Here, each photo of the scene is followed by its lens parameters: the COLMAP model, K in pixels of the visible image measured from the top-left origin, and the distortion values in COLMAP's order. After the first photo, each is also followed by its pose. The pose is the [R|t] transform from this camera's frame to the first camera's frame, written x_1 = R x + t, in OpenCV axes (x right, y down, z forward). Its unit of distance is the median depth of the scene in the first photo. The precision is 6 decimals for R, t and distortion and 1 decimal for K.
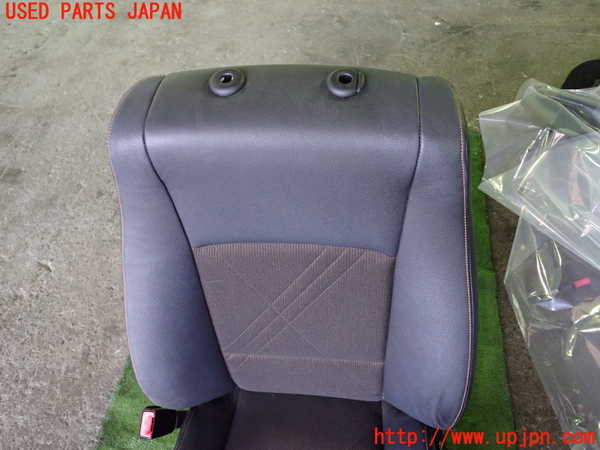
lens RADIAL K [[525.3, 0, 295.0], [0, 525.3, 229.0], [0, 0, 1]] dist [0.016567, -0.018243]
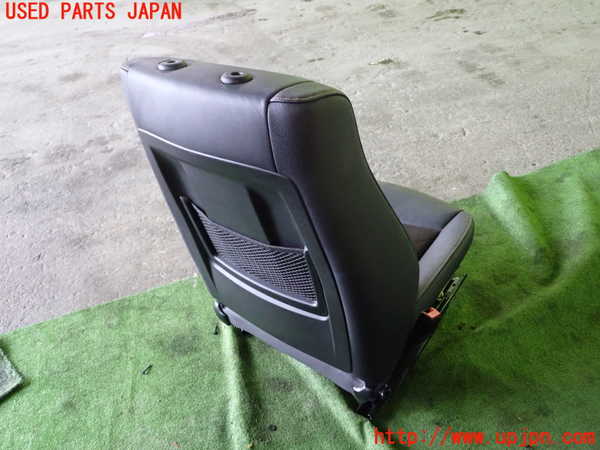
lens RADIAL K [[525.3, 0, 299.5], [0, 525.3, 219.6], [0, 0, 1]] dist [0.016567, -0.018243]
pose [[0.461690, 0.563753, -0.684854, 0.500741], [-0.607468, 0.763554, 0.219016, 0.256251], [0.646394, 0.314910, 0.694987, -0.212376]]
